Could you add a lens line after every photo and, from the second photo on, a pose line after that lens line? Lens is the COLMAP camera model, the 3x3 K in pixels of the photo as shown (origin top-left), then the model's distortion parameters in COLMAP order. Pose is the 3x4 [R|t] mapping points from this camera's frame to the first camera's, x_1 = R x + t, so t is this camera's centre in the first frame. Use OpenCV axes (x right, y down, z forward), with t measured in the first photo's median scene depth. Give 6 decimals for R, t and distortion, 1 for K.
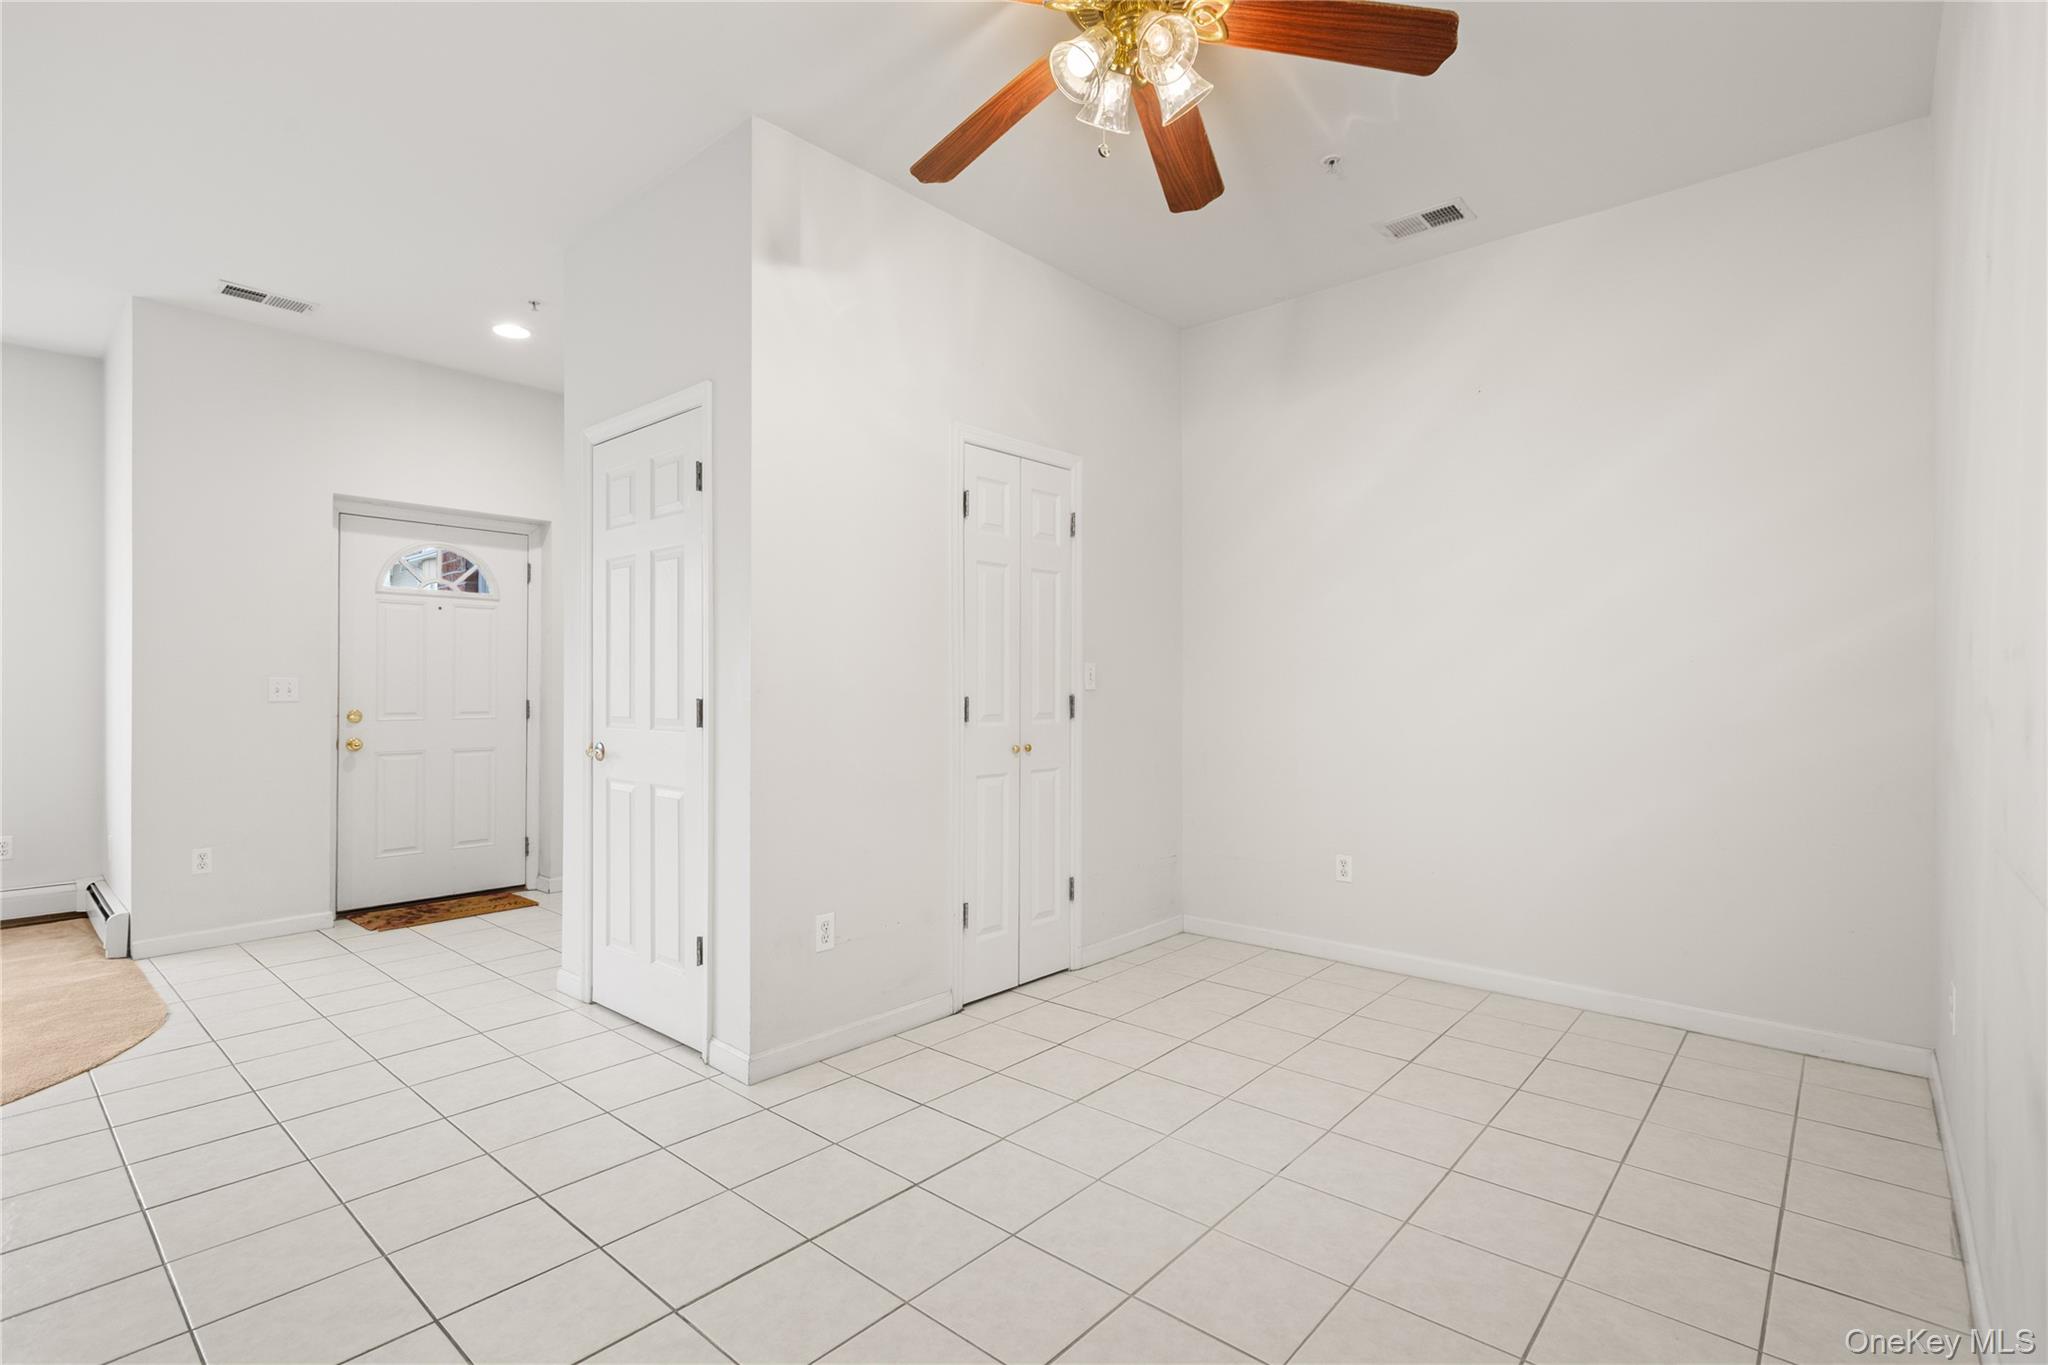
lens RADIAL K [[938.1, 0, 1027.4], [0, 938.1, 687.7], [0, 0, 1]] dist [-0.001722, -0.001318]
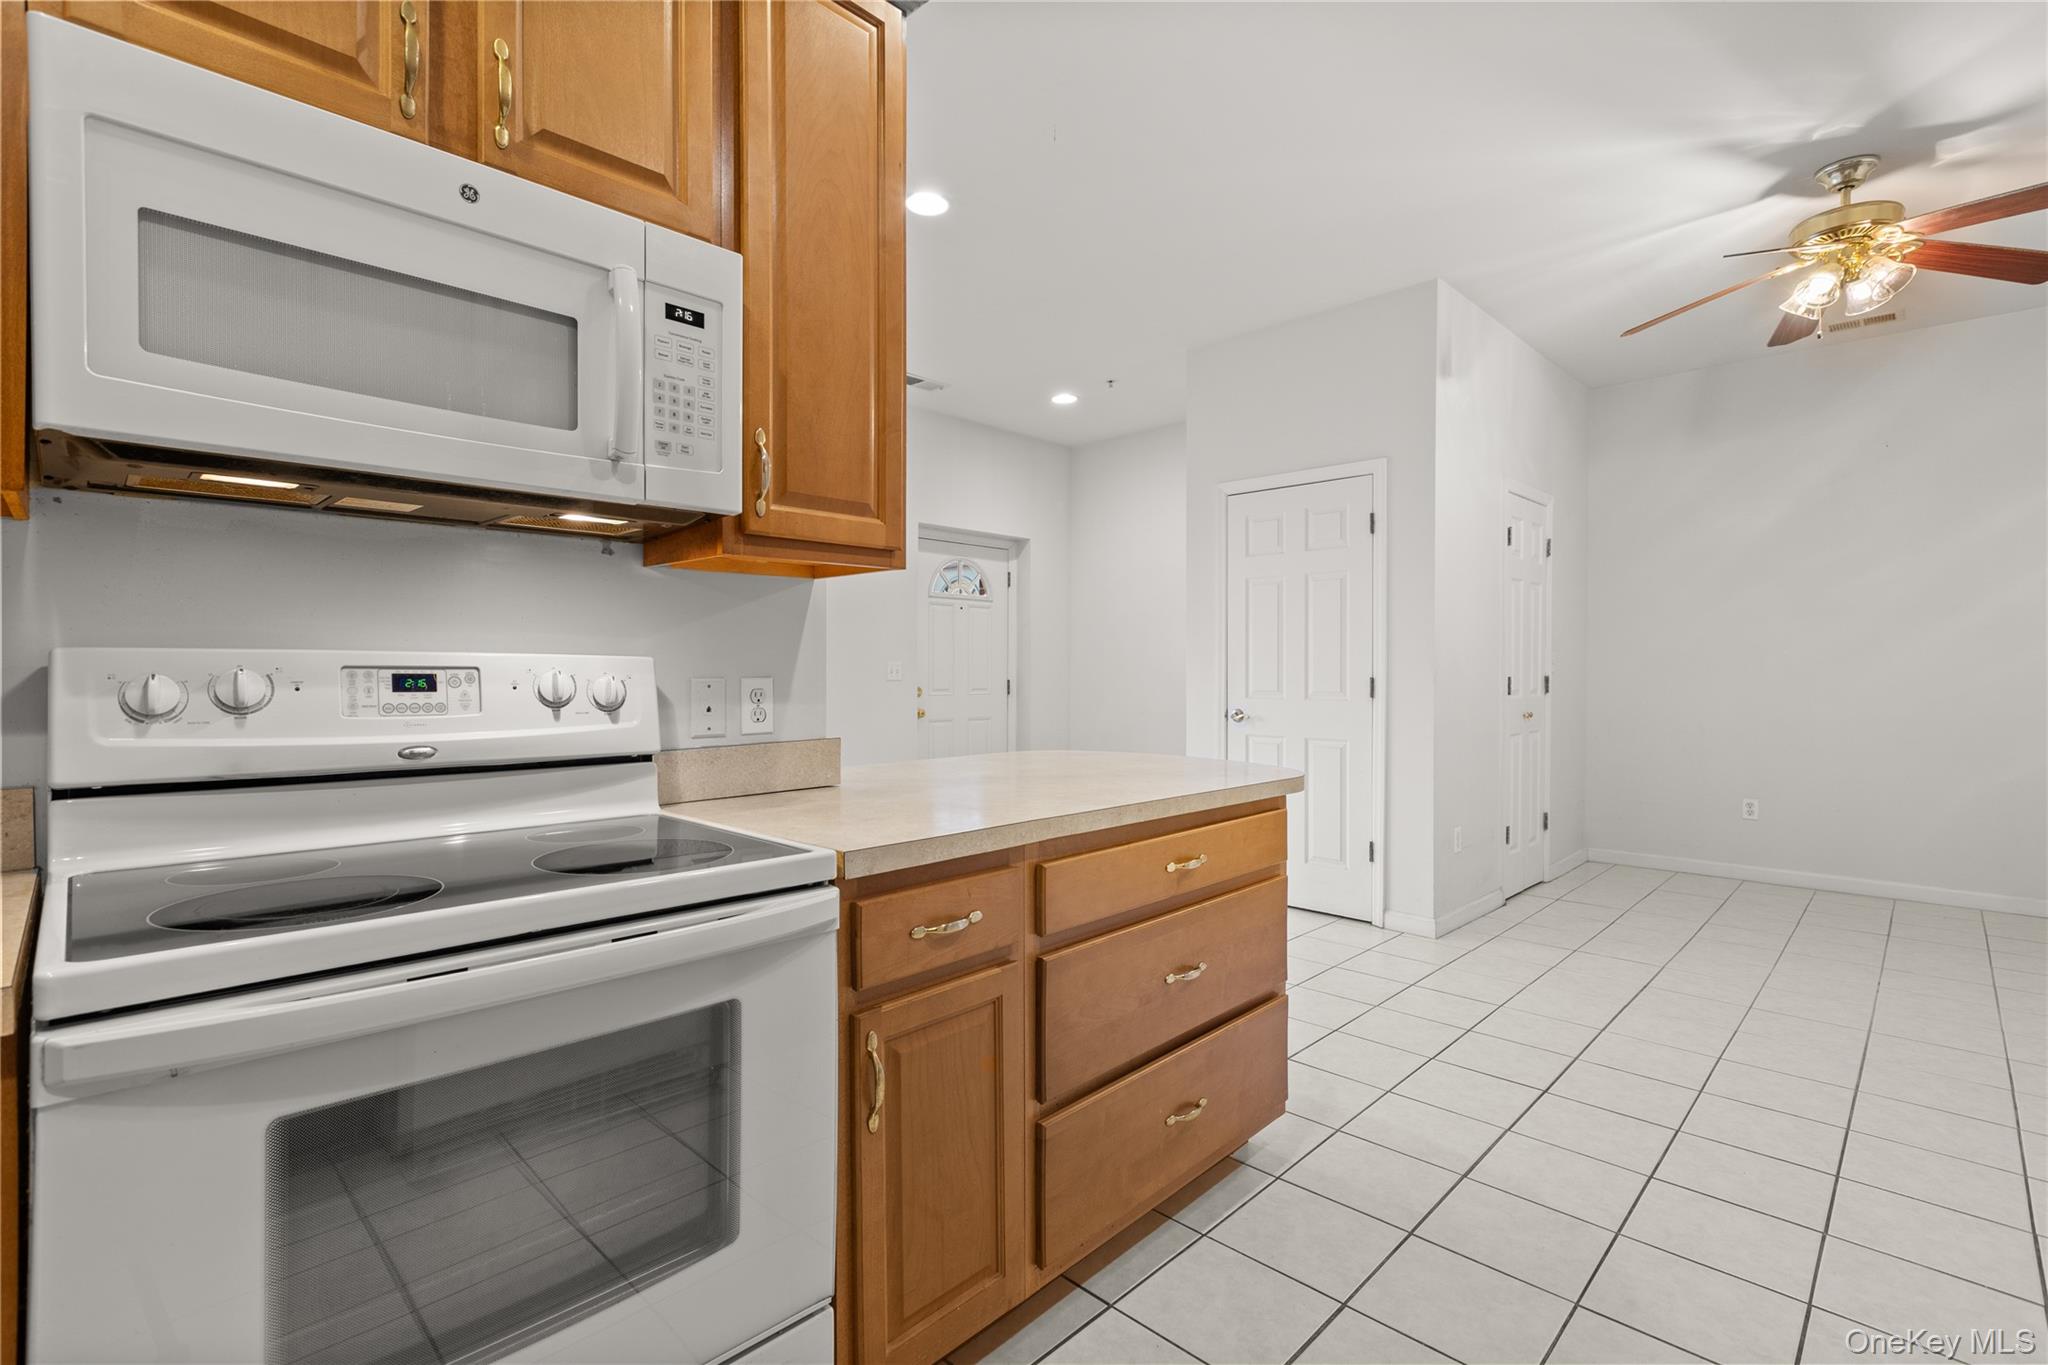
lens RADIAL K [[927.1, 0, 1014.0], [0, 927.1, 680.9], [0, 0, 1]] dist [-0.000690, -0.000235]
pose [[0.998274, 0.002043, -0.058687, -0.629578], [-0.001416, 0.999941, 0.010732, 0.002088], [0.058706, -0.010631, 0.998219, -0.356153]]
